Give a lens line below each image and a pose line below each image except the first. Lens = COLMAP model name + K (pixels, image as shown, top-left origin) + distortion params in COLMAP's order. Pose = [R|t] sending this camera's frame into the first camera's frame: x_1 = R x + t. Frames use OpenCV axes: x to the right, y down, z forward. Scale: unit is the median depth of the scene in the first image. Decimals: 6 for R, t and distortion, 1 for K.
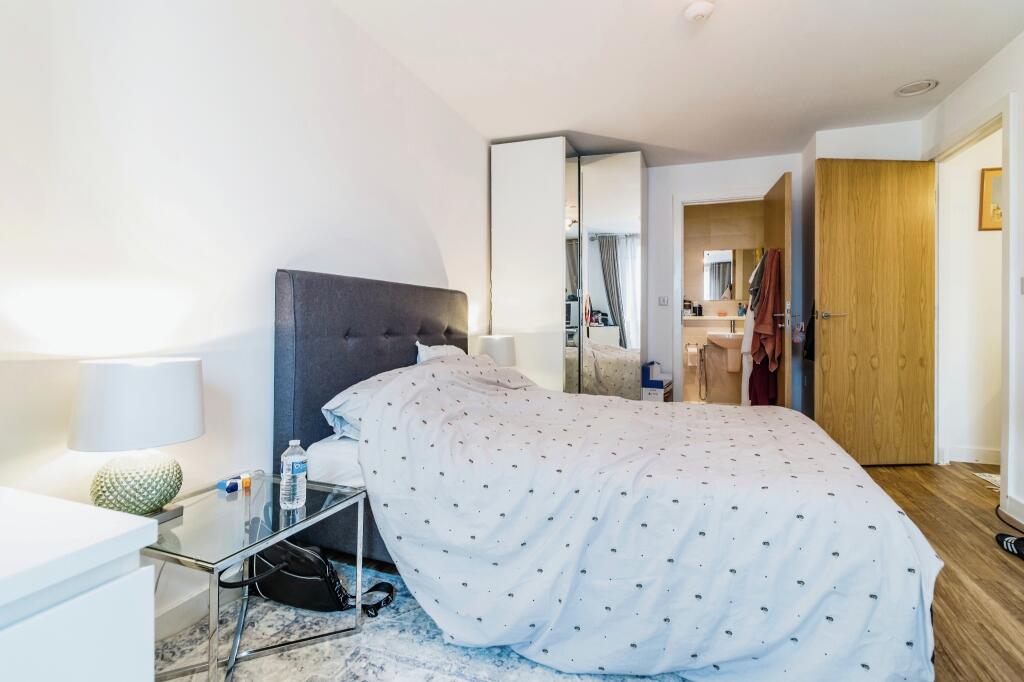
lens RADIAL K [[474.6, 0, 514.0], [0, 474.6, 332.5], [0, 0, 1]] dist [0.000055, -0.001014]
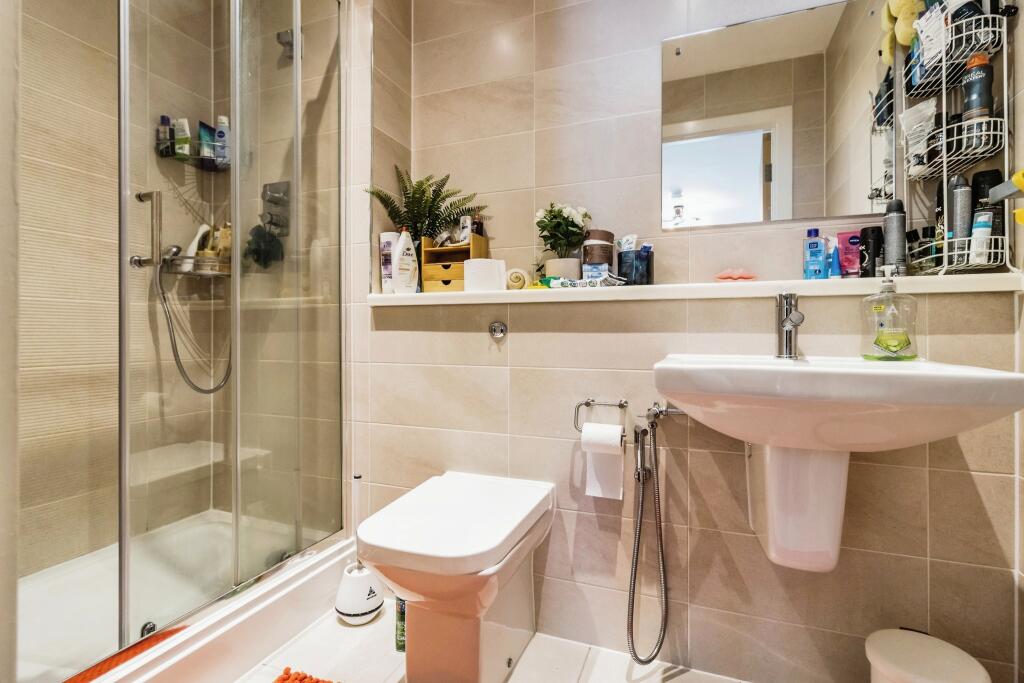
lens RADIAL K [[474.6, 0, 511.5], [0, 474.6, 340.3], [0, 0, 1]] dist [0.000055, -0.001014]
pose [[0.999631, 0.000367, -0.027179, 0.337663], [-0.000725, 0.999913, -0.013181, -0.003907], [0.027171, 0.013195, 0.999544, 0.768564]]
